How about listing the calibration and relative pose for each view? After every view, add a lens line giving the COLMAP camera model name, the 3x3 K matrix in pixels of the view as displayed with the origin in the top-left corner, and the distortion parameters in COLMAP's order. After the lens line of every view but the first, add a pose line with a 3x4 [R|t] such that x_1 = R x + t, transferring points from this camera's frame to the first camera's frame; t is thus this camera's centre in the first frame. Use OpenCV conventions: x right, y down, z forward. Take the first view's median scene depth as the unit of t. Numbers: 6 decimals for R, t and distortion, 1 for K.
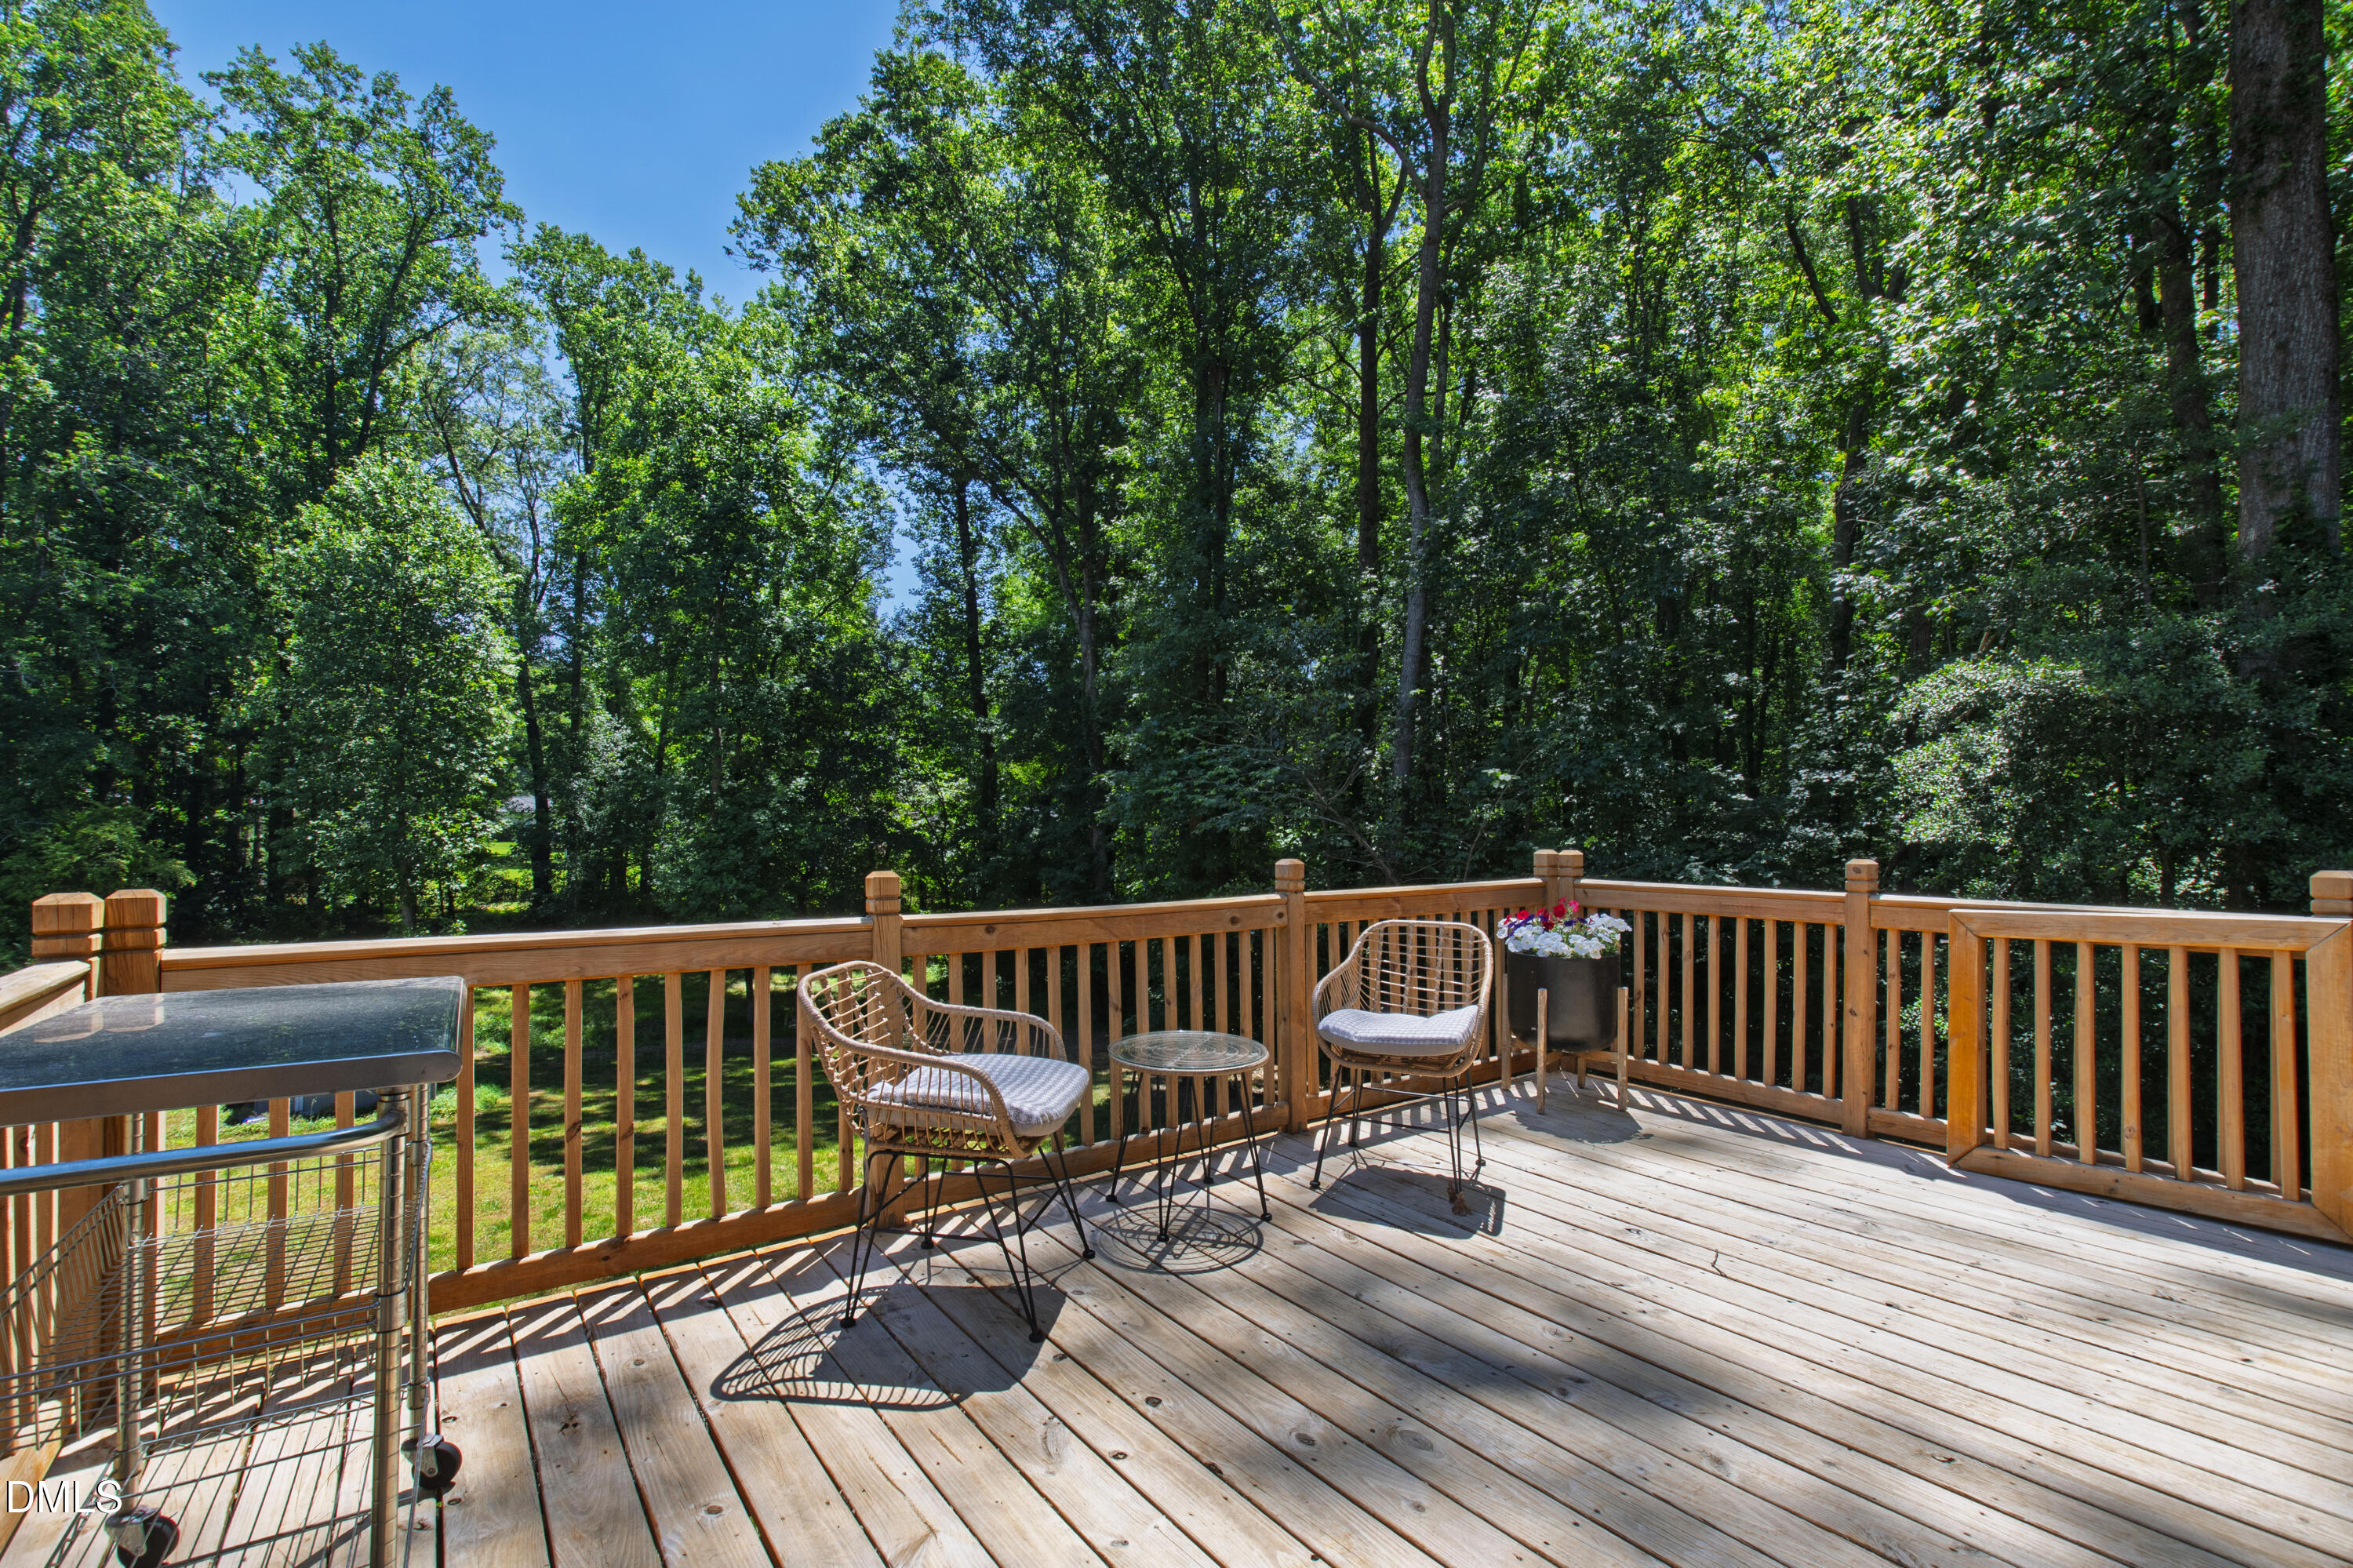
lens RADIAL K [[1087.5, 0, 1197.3], [0, 1087.5, 763.4], [0, 0, 1]] dist [0.008883, -0.000313]
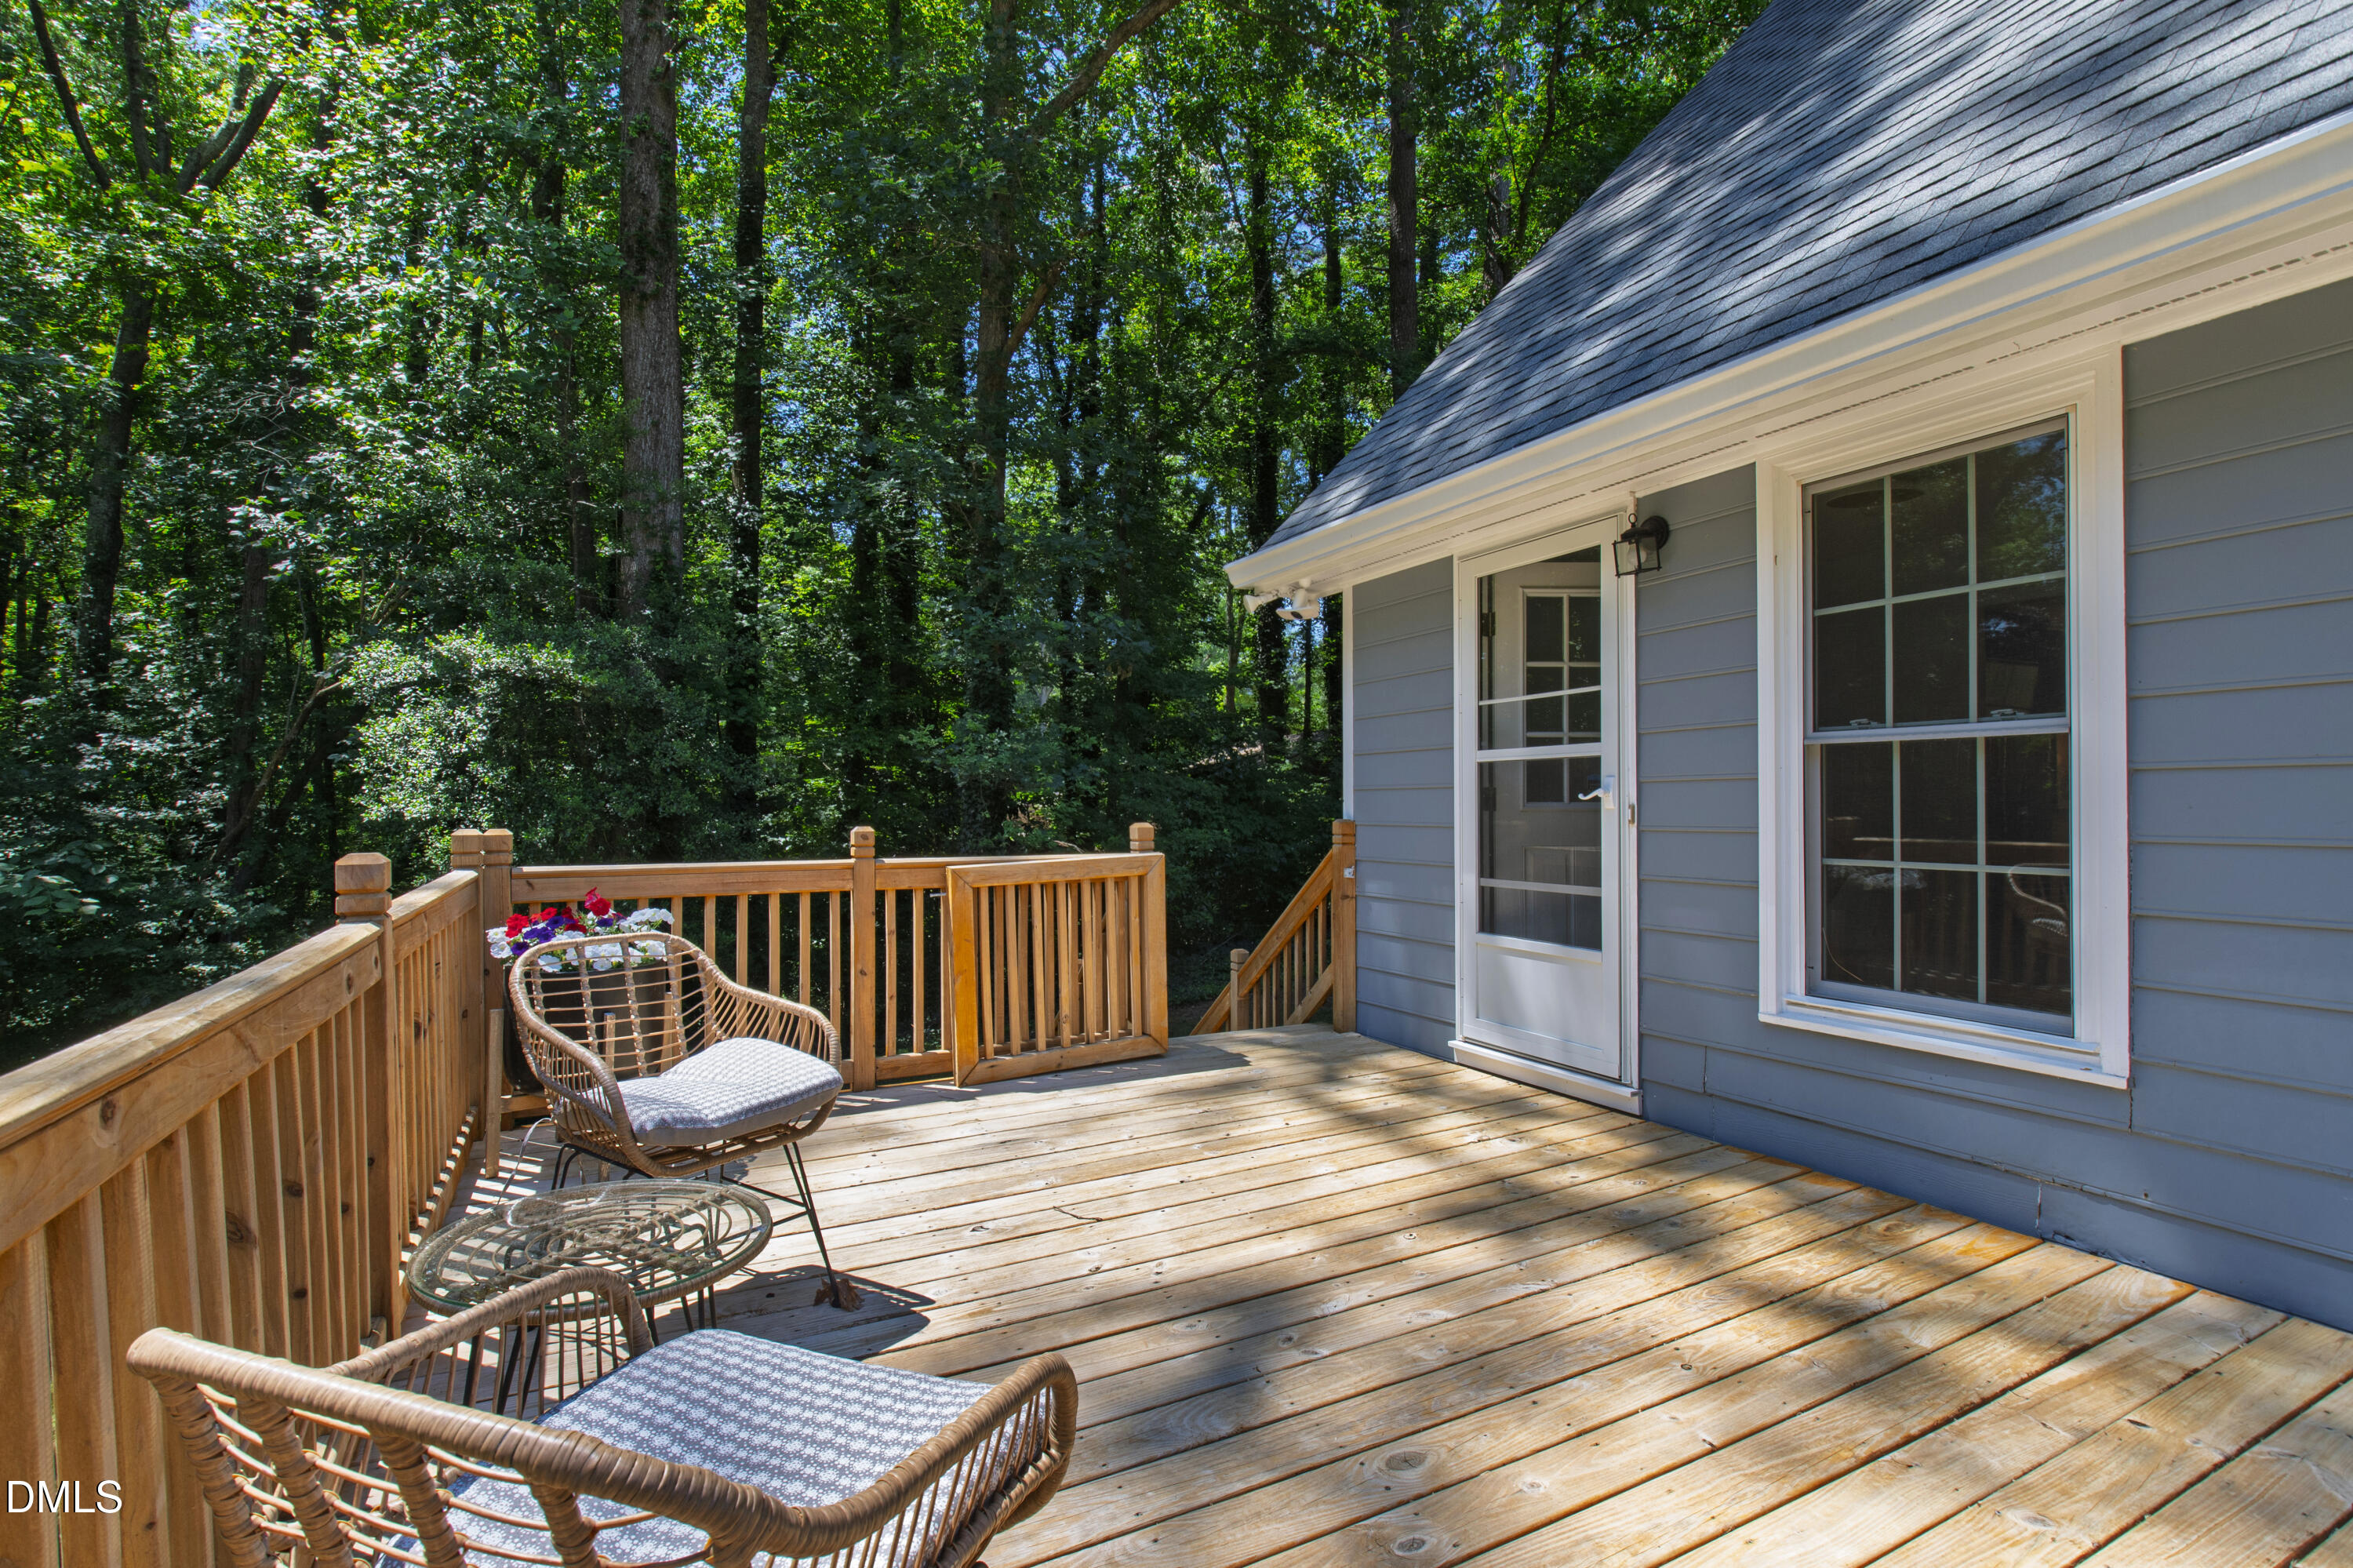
lens RADIAL K [[1063.3, 0, 1175.9], [0, 1063.3, 801.0], [0, 0, 1]] dist [-0.008973, -0.000154]
pose [[0.163051, -0.001184, 0.986617, -0.347195], [-0.050136, 0.998697, 0.009484, 0.037929], [-0.985343, -0.051011, 0.162780, 0.537236]]
